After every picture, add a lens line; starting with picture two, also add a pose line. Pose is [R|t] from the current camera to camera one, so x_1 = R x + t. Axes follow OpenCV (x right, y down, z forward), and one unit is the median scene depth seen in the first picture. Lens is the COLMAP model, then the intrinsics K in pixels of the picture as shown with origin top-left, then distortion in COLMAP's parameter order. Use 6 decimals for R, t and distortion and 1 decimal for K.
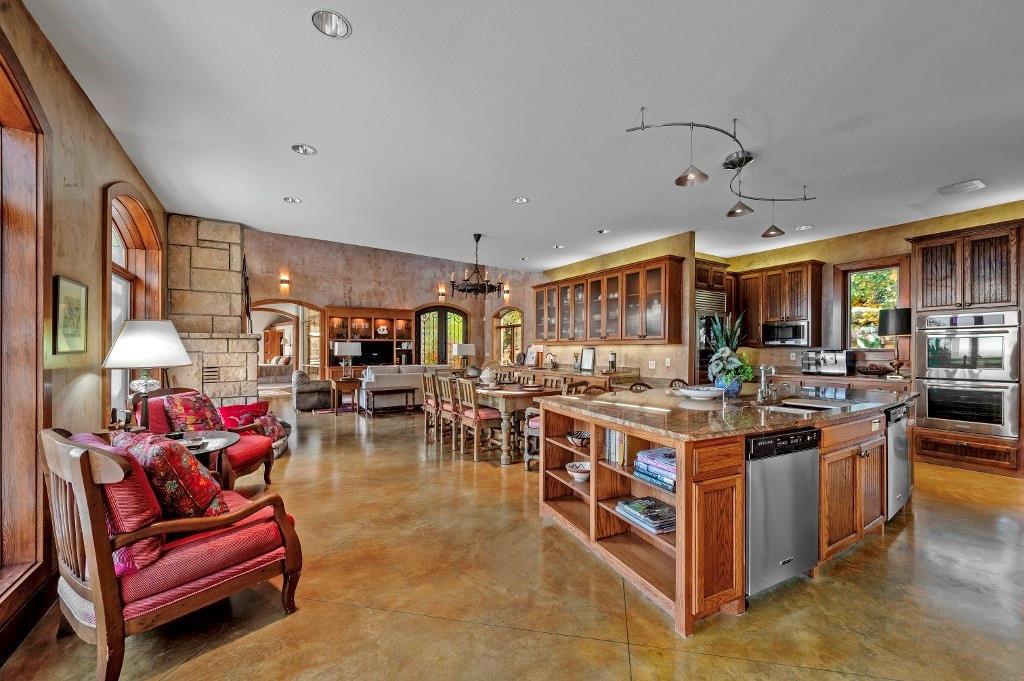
lens RADIAL K [[443.0, 0, 544.6], [0, 443.0, 335.0], [0, 0, 1]] dist [0.000314, -0.000001]
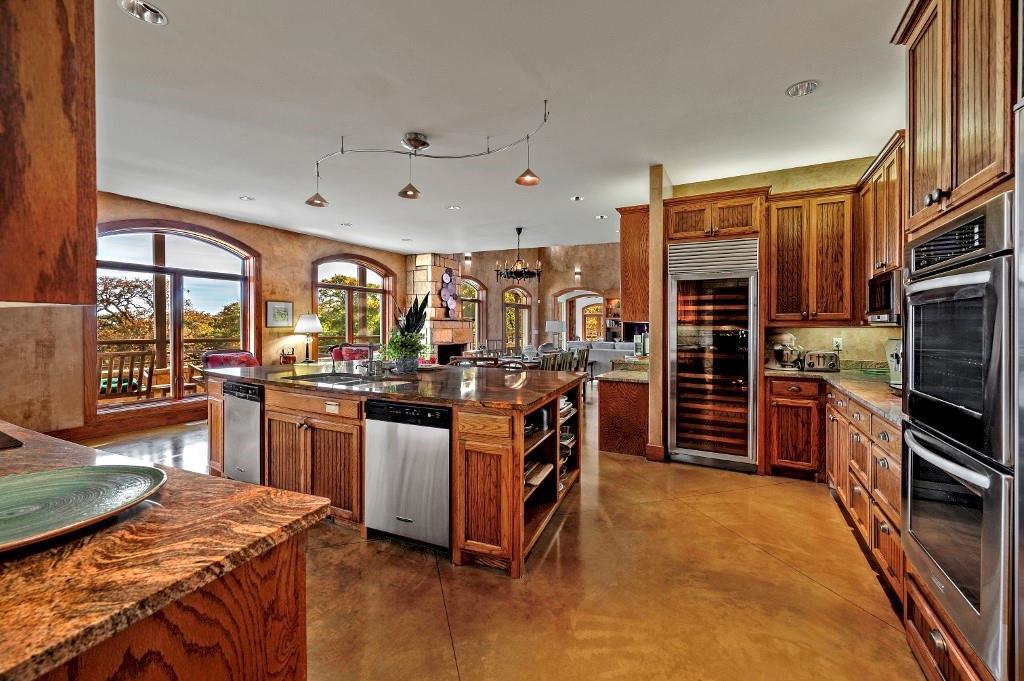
lens RADIAL K [[443.5, 0, 511.8], [0, 443.5, 329.1], [0, 0, 1]] dist [-0.000257, -0.000039]
pose [[0.480036, 0.006758, -0.877223, 0.463069], [0.029717, 0.999271, 0.023961, 0.005121], [0.876746, -0.037570, 0.479485, 0.210731]]
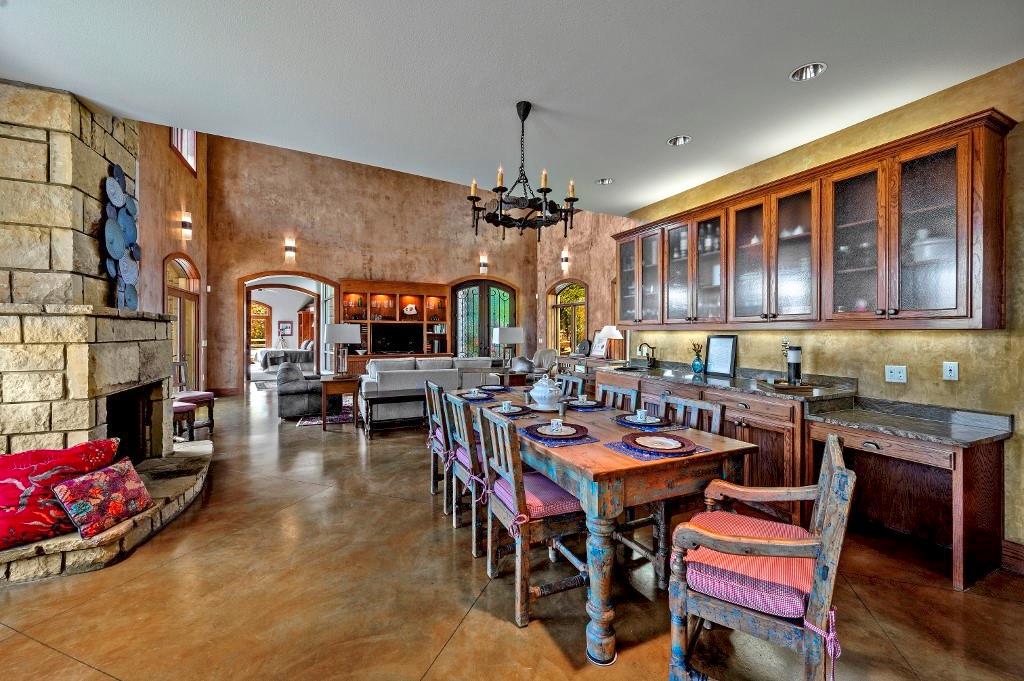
lens RADIAL K [[443.0, 0, 544.6], [0, 443.0, 335.0], [0, 0, 1]] dist [0.000314, -0.000001]
pose [[0.993342, 0.005692, -0.115062, -0.036447], [-0.001421, 0.999308, 0.037159, 0.005208], [0.115194, -0.036748, 0.992663, 0.257846]]
